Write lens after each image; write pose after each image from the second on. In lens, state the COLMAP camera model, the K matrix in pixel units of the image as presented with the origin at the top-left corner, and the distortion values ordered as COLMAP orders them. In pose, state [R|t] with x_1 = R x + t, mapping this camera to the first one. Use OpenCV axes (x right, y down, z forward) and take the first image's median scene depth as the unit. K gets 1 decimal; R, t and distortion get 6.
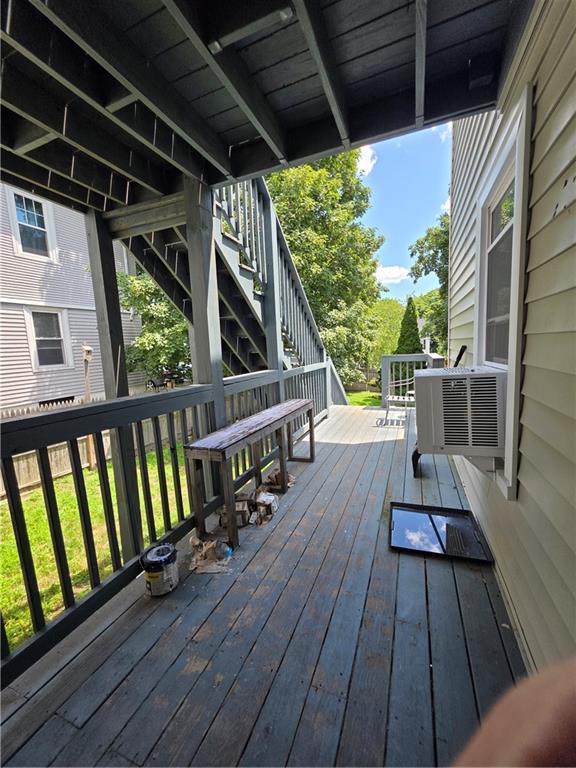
lens RADIAL K [[310.2, 0, 287.8], [0, 310.2, 386.0], [0, 0, 1]] dist [-0.002116, -0.000084]
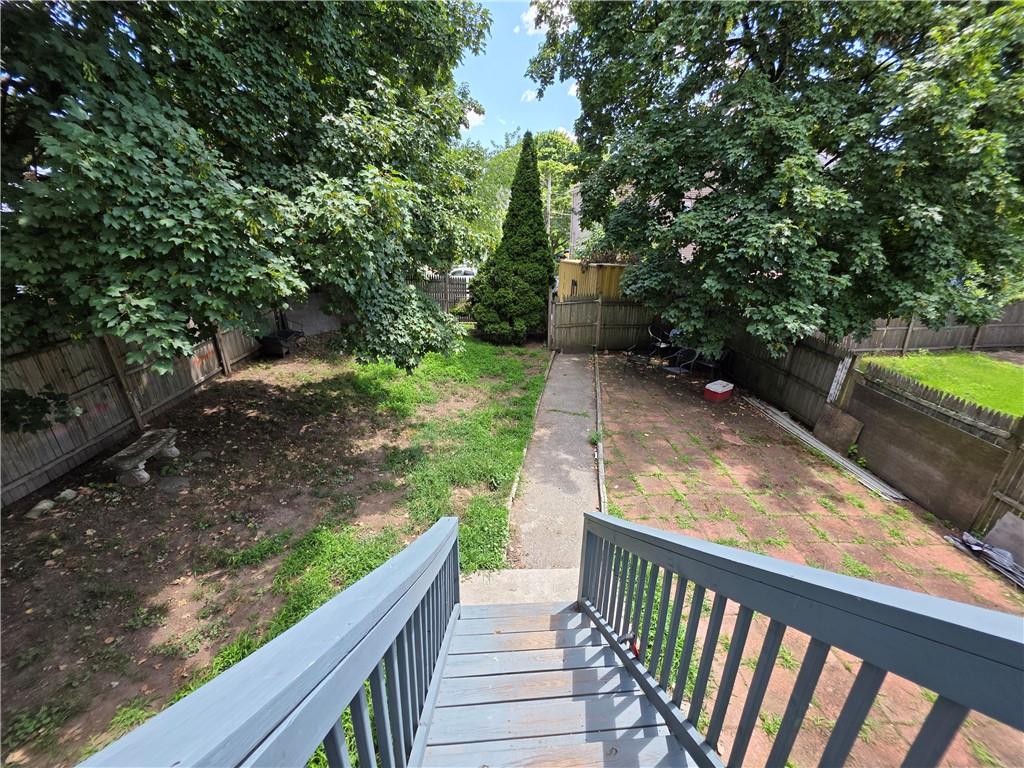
lens RADIAL K [[413.7, 0, 510.9], [0, 413.7, 389.1], [0, 0, 1]] dist [-0.002116, -0.000084]
pose [[0.906585, -0.113820, 0.406384, 0.086227], [0.007638, 0.967212, 0.253857, -0.085103], [-0.421954, -0.227039, 0.877729, 0.504148]]
